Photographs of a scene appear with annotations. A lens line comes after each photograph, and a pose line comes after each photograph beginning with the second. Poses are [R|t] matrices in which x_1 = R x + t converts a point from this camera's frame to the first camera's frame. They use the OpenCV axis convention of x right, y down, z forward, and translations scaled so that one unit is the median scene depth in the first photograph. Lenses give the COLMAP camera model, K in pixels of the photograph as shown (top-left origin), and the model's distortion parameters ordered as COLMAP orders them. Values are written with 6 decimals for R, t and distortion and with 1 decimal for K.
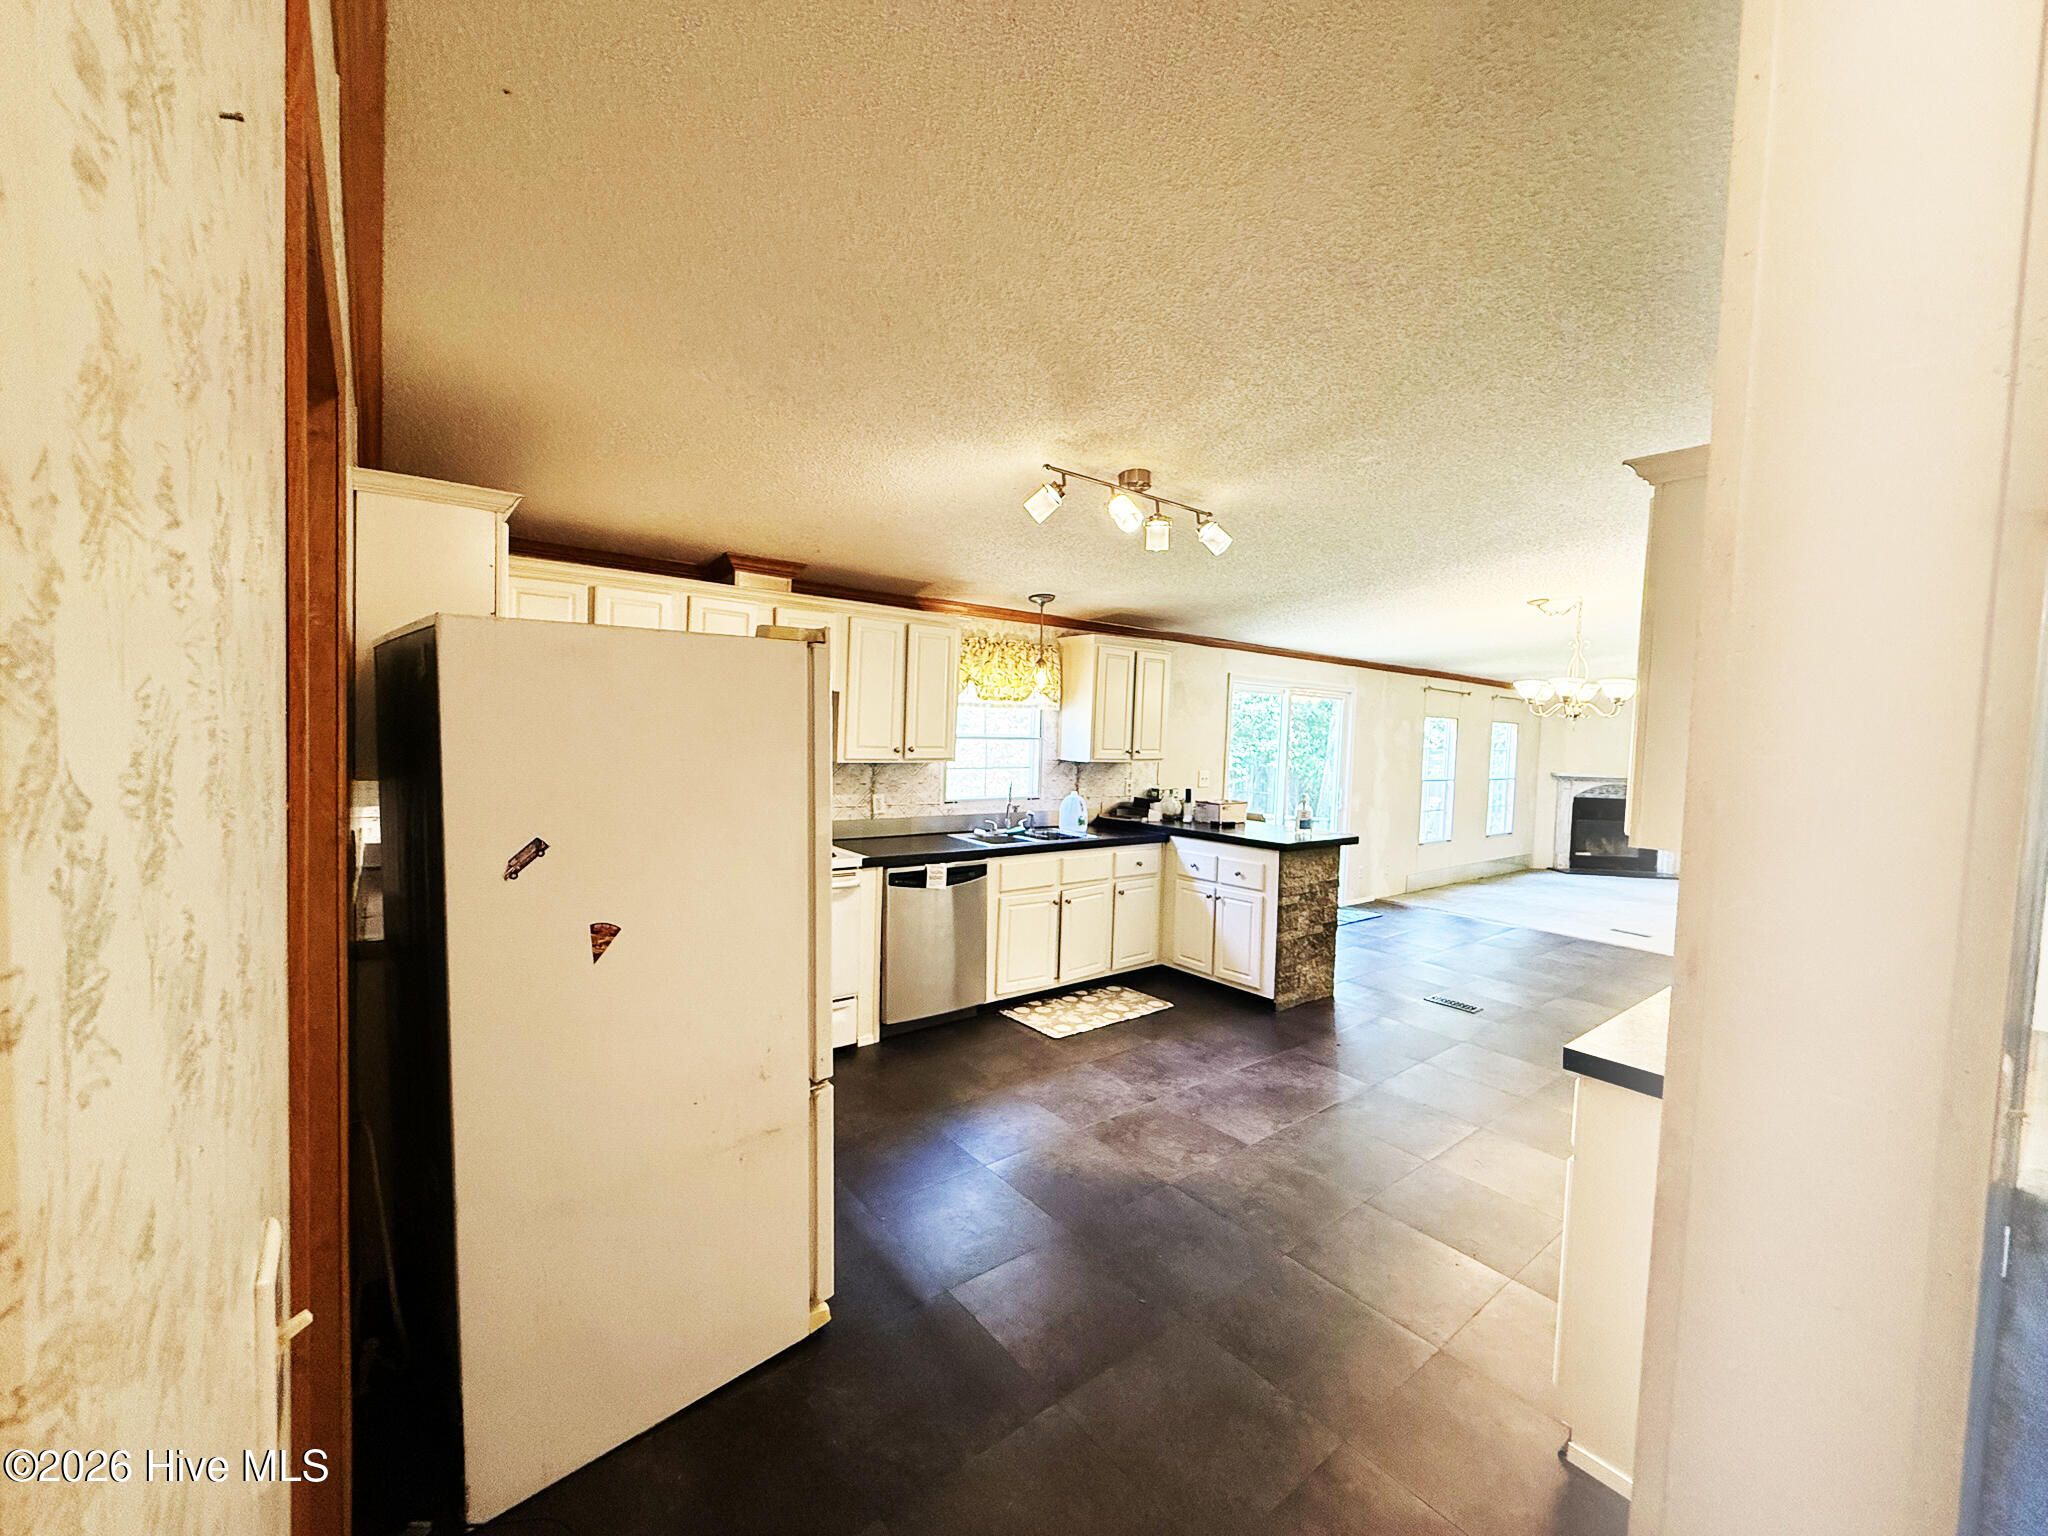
lens RADIAL K [[818.0, 0, 1018.0], [0, 818.0, 762.9], [0, 0, 1]] dist [0.002475, -0.000323]
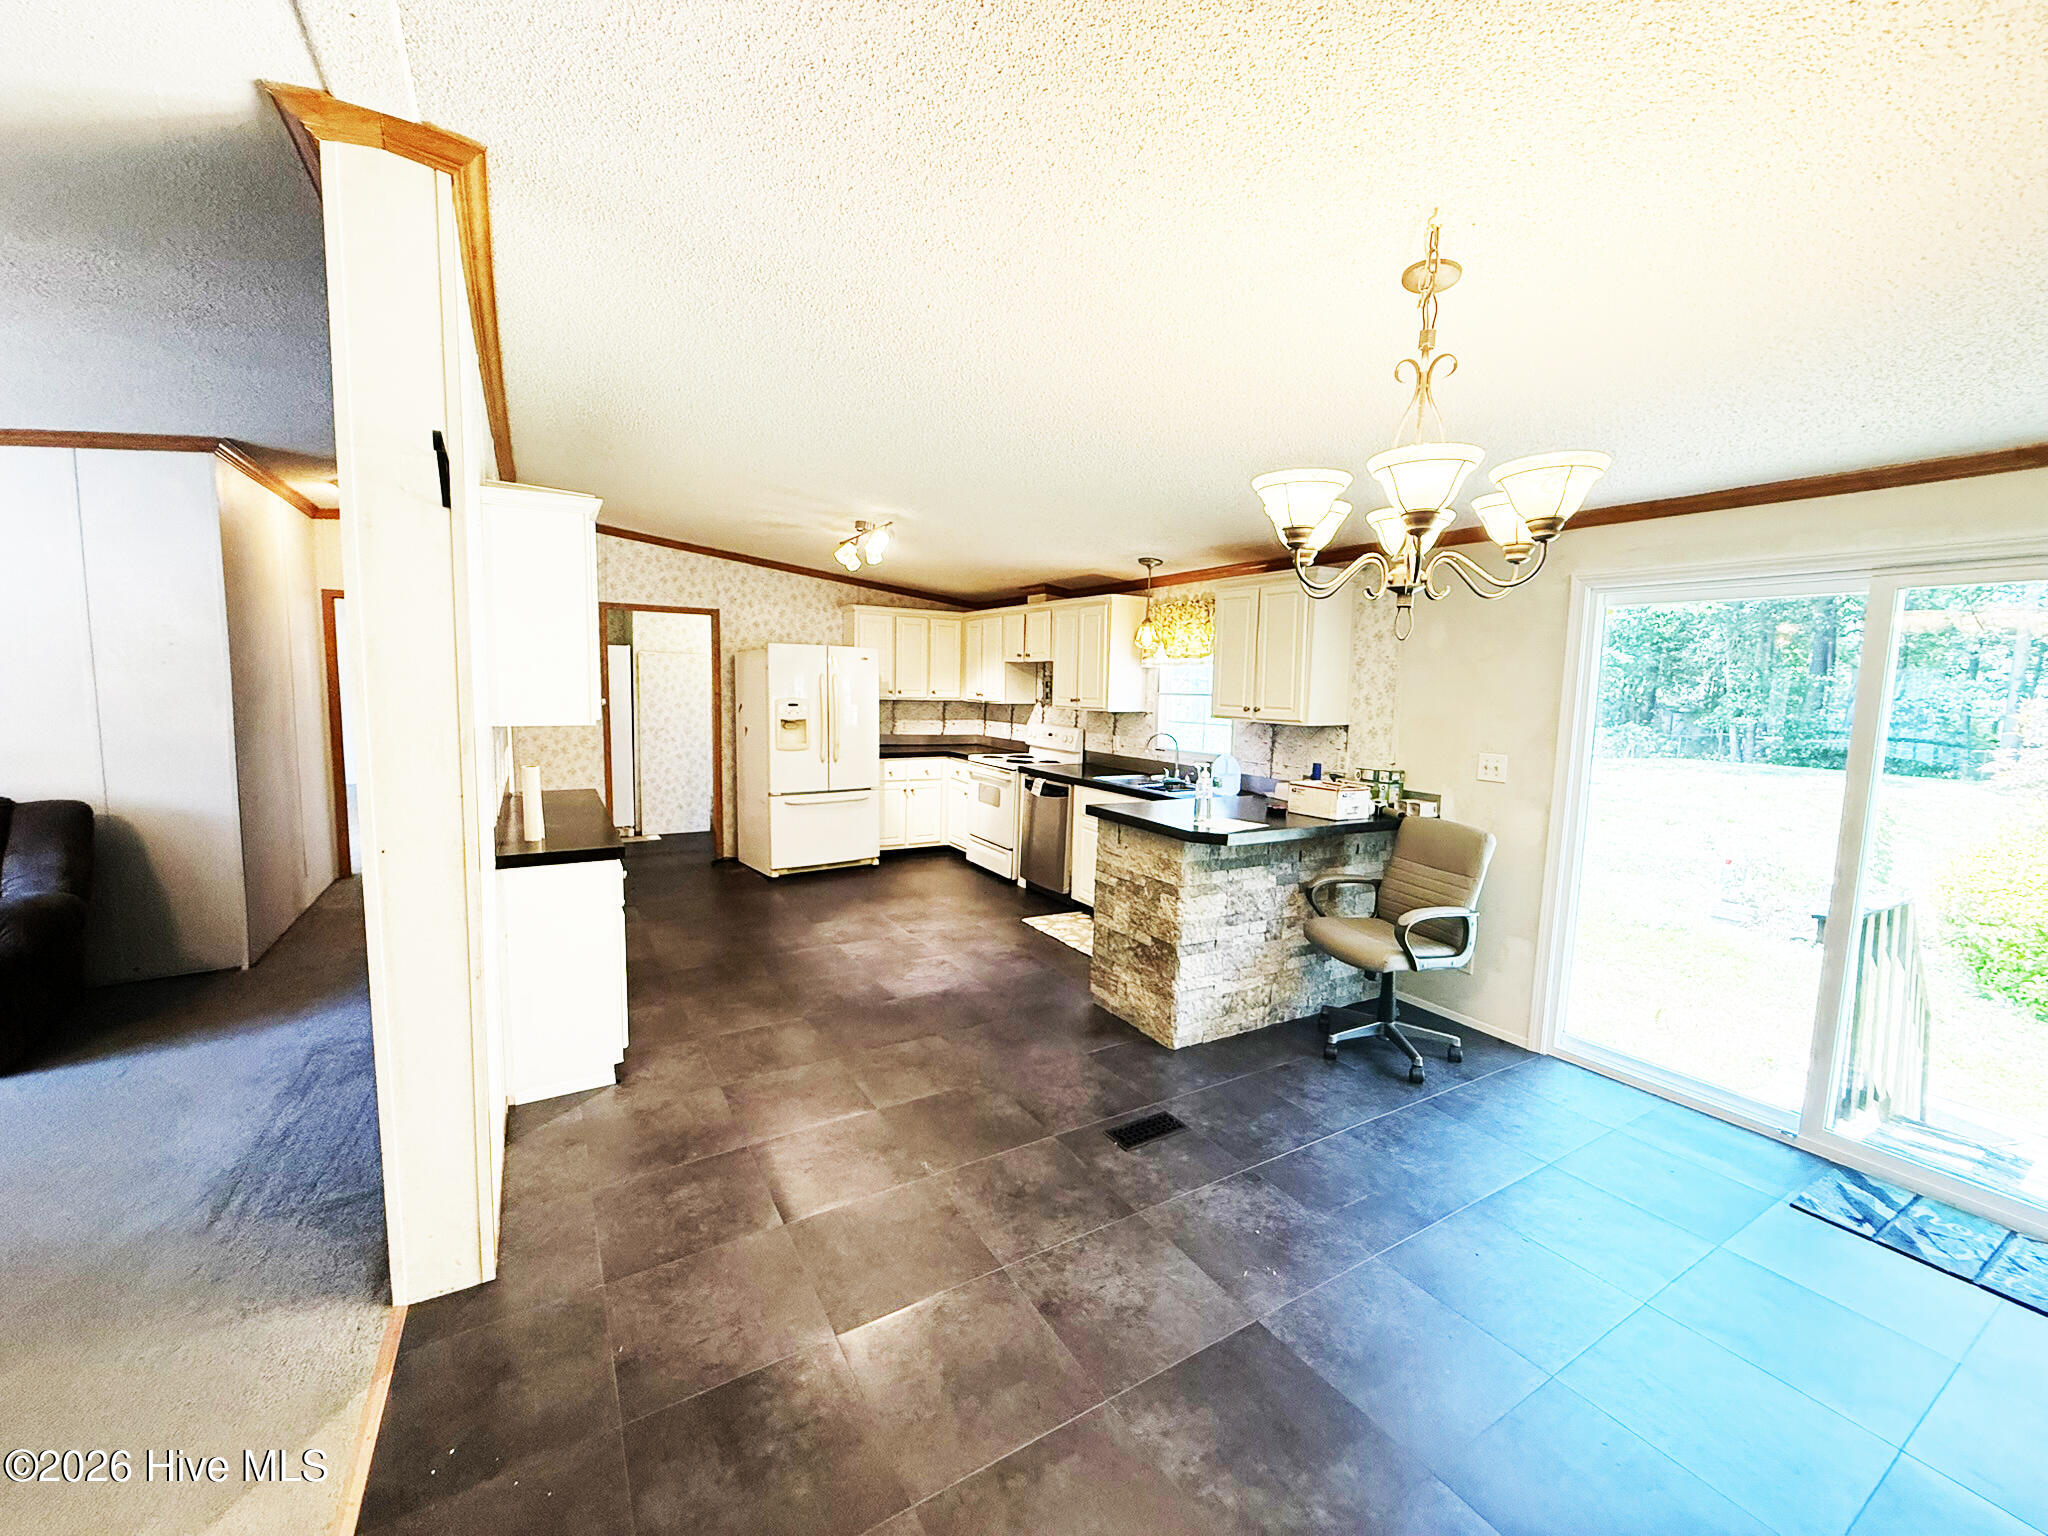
lens RADIAL K [[818.0, 0, 1018.0], [0, 818.0, 762.9], [0, 0, 1]] dist [0.002475, -0.000323]
pose [[-0.130934, 0.062304, -0.989431, 1.143036], [-0.074066, 0.994619, 0.072432, -0.002774], [0.988621, 0.082767, -0.125615, 0.990620]]
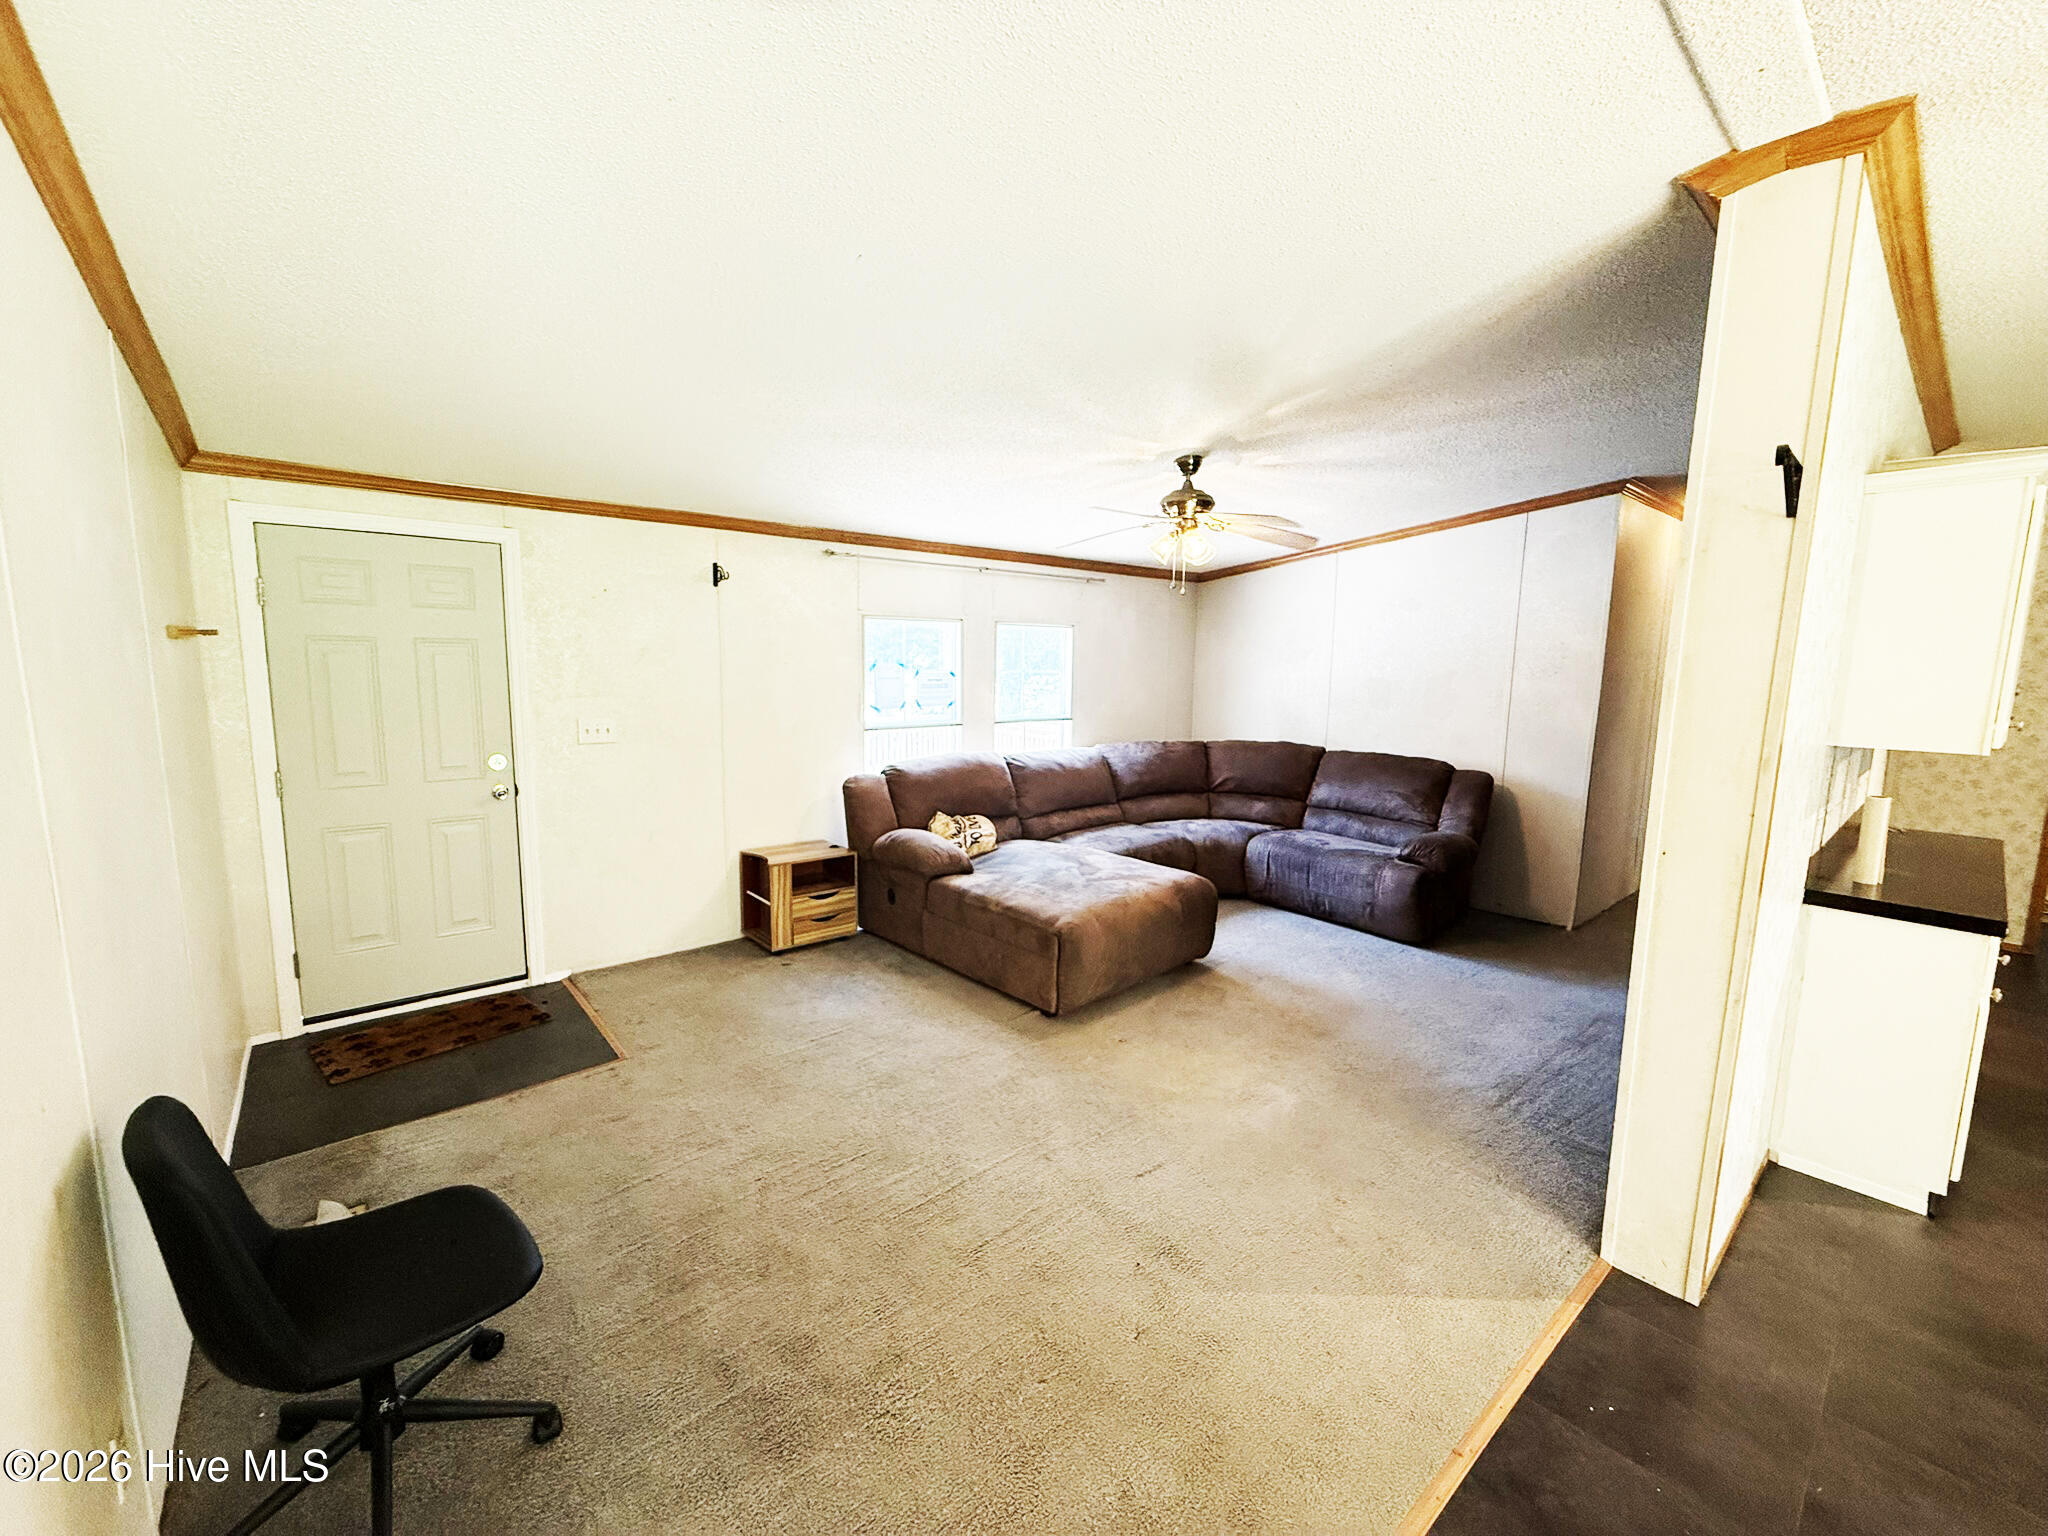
lens RADIAL K [[818.0, 0, 1018.0], [0, 818.0, 762.9], [0, 0, 1]] dist [0.002475, -0.000323]
pose [[-0.997919, -0.046366, -0.044816, 1.150399], [-0.053564, 0.982980, 0.175733, -0.011748], [0.035905, 0.177768, -0.983417, 1.040514]]
